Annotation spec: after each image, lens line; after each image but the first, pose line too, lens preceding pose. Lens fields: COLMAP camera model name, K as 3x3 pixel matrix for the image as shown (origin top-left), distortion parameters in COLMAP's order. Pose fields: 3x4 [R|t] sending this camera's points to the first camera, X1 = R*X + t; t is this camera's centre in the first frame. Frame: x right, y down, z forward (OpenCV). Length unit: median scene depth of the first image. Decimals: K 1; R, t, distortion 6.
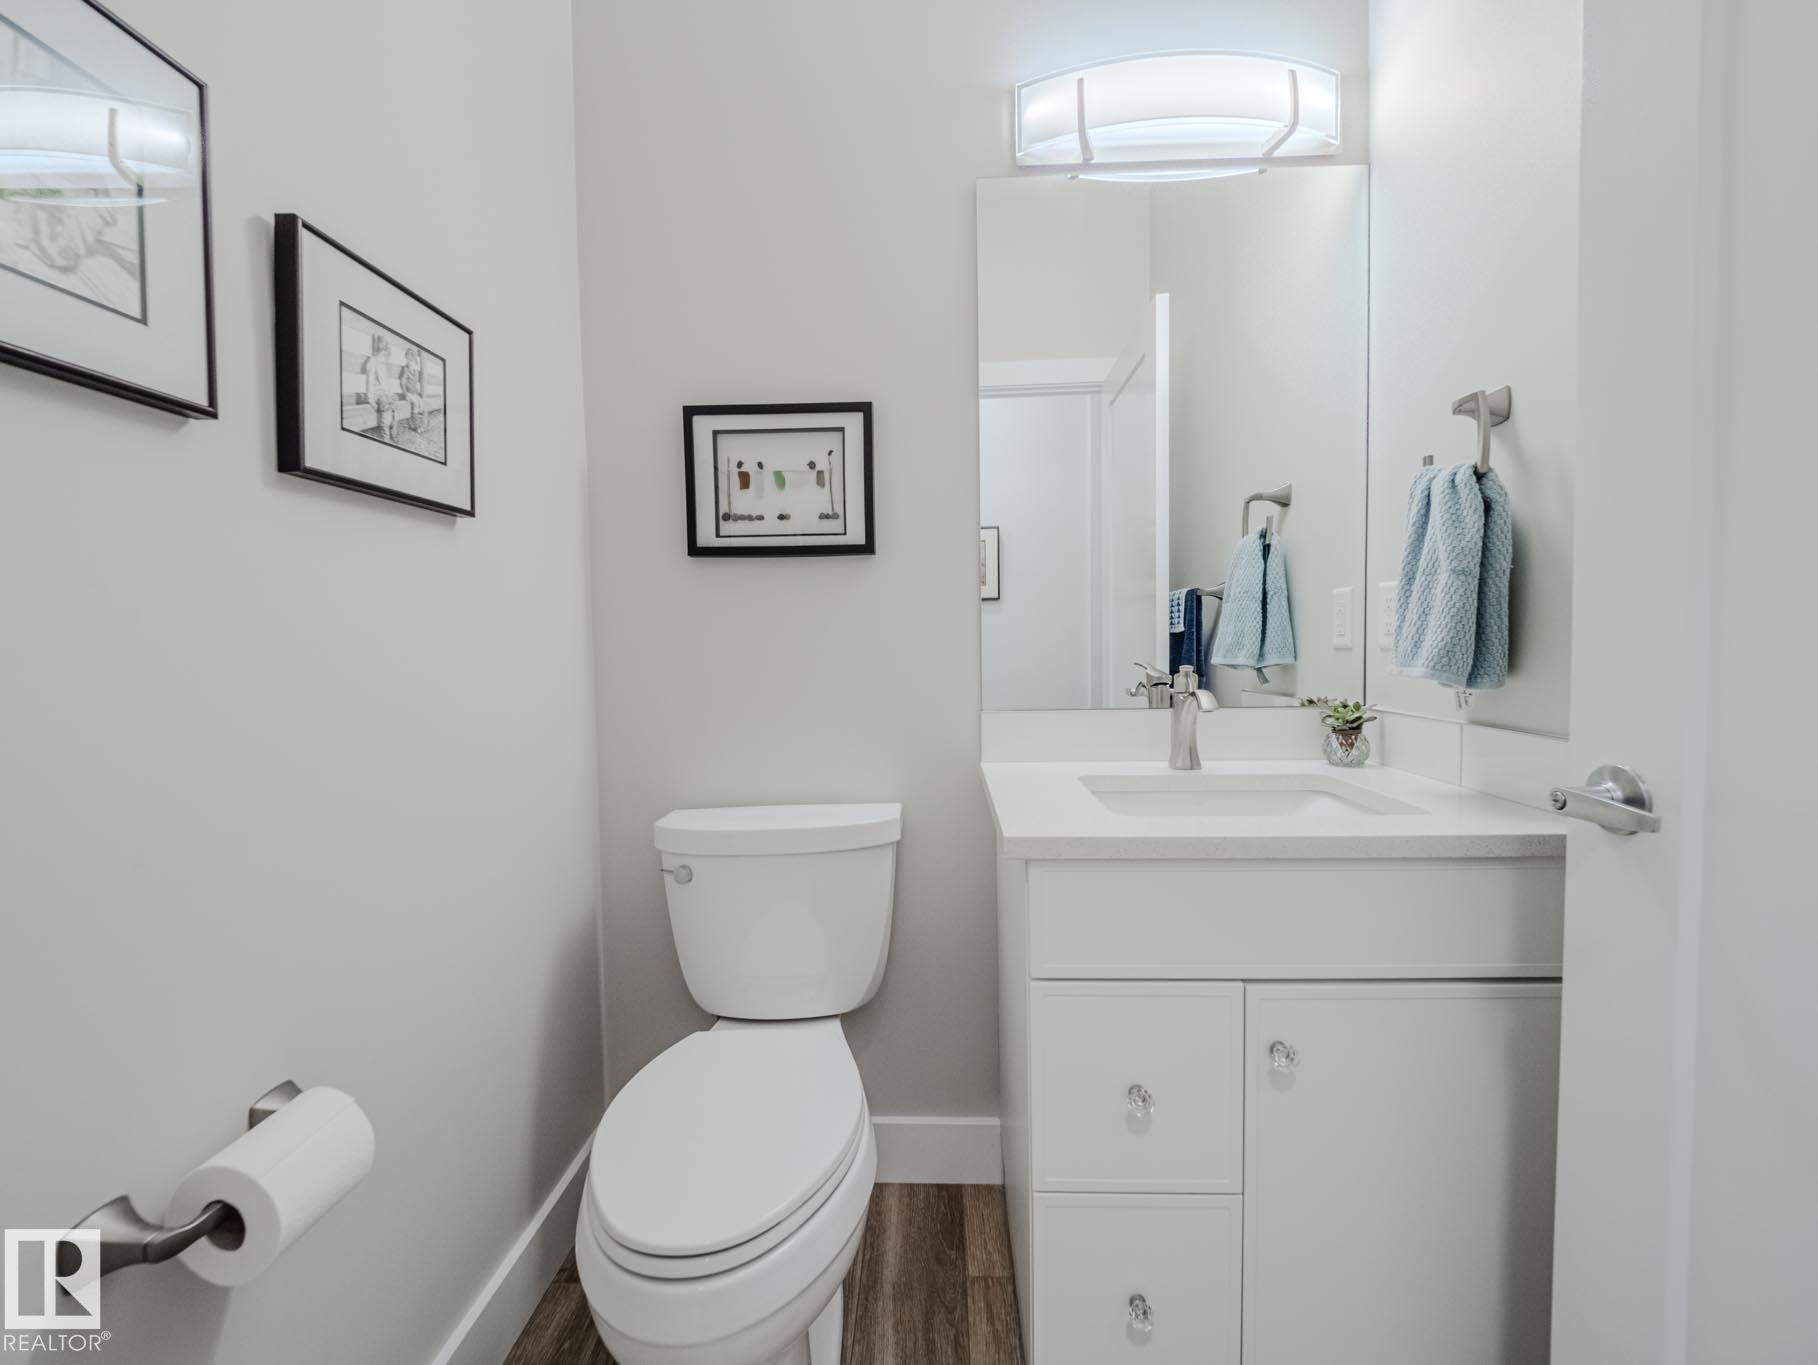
lens RADIAL K [[766.0, 0, 897.3], [0, 766.0, 685.2], [0, 0, 1]] dist [-0.007895, -0.000304]
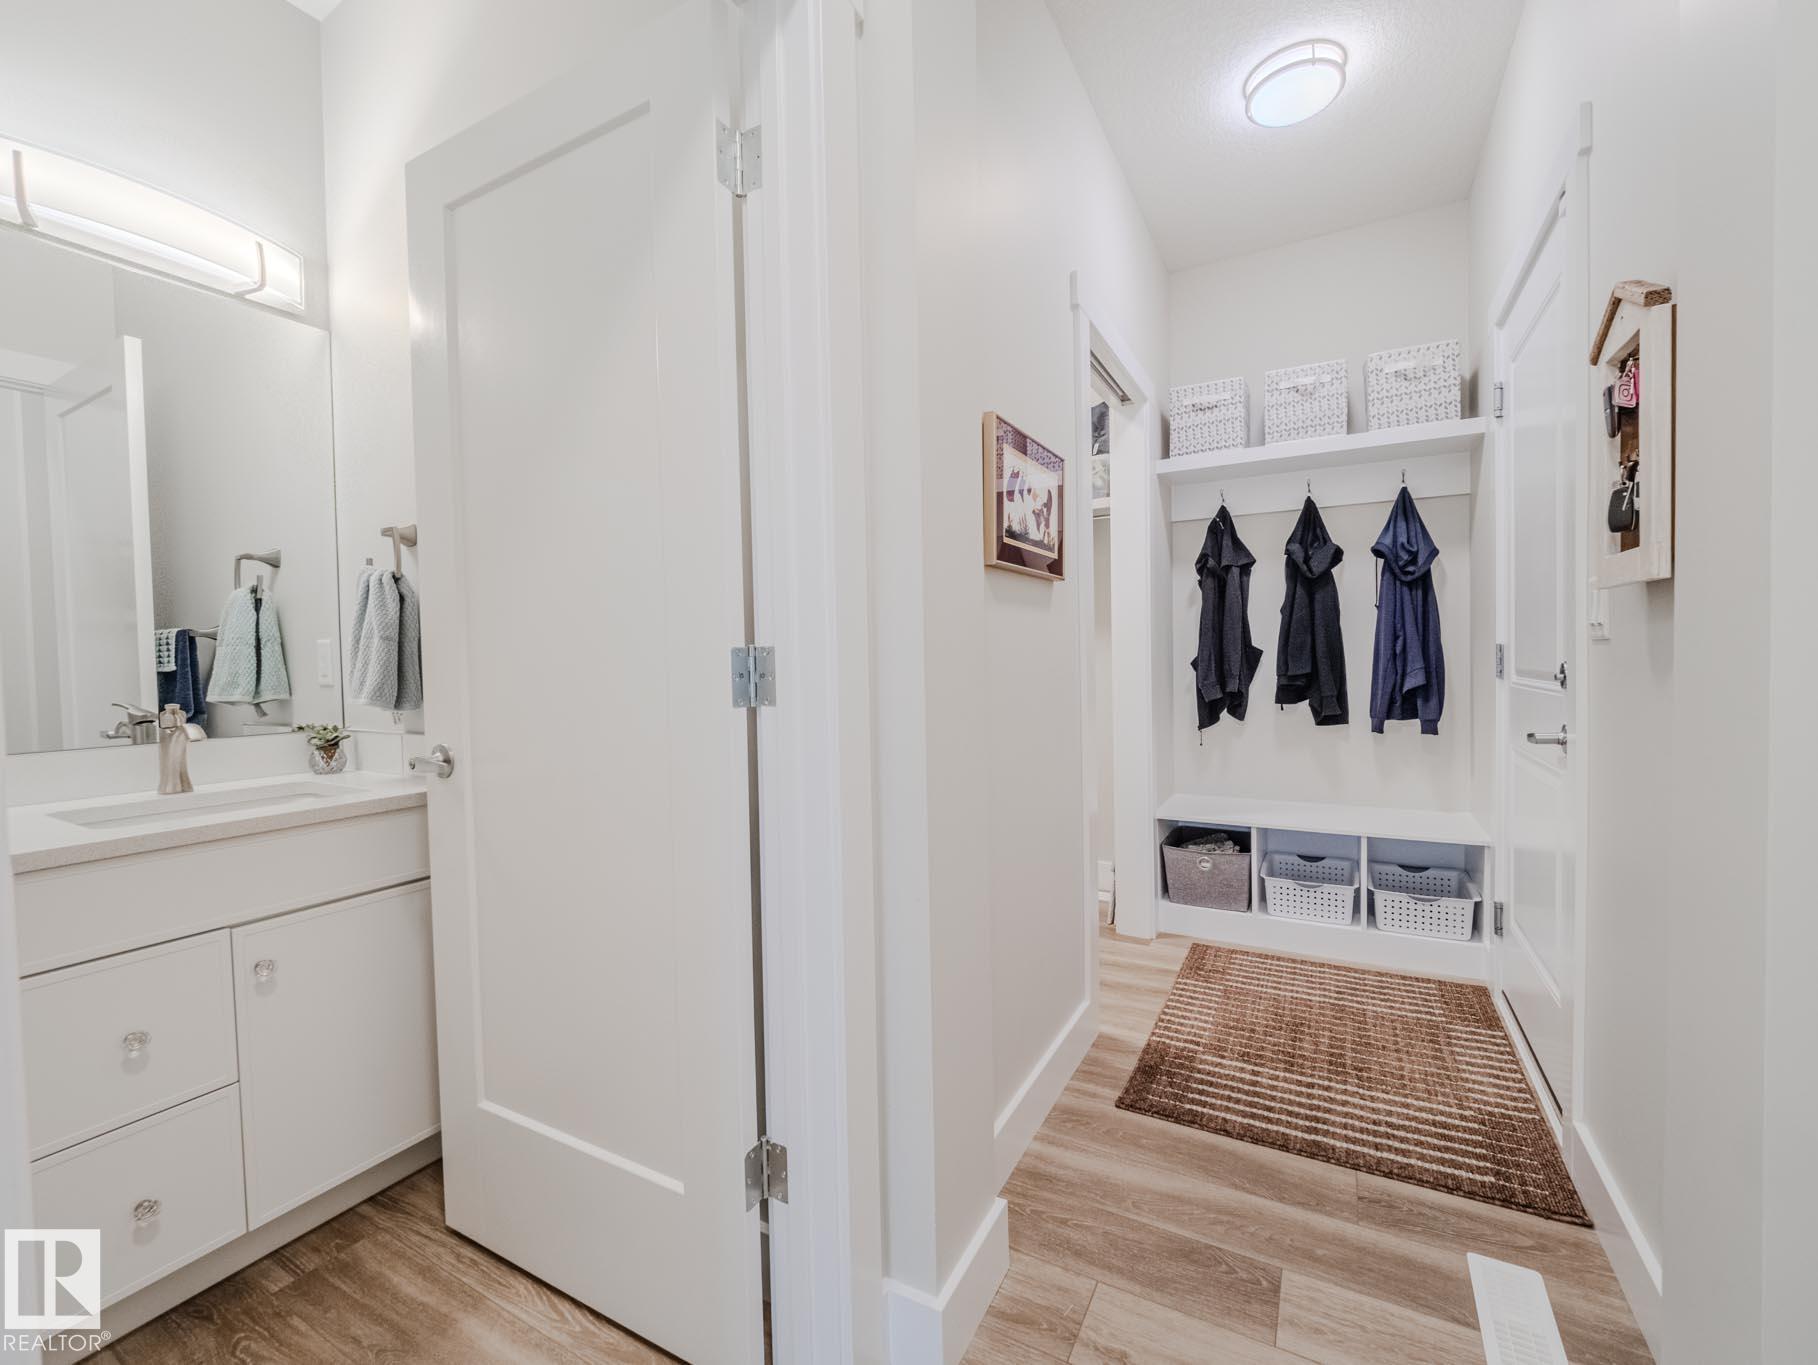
lens RADIAL K [[766.0, 0, 892.9], [0, 766.0, 682.2], [0, 0, 1]] dist [-0.007895, -0.000304]
pose [[0.451429, -0.017407, 0.892137, -0.151162], [0.056712, 0.998348, -0.009218, 0.013468], [-0.890503, 0.054756, 0.451670, -0.476674]]
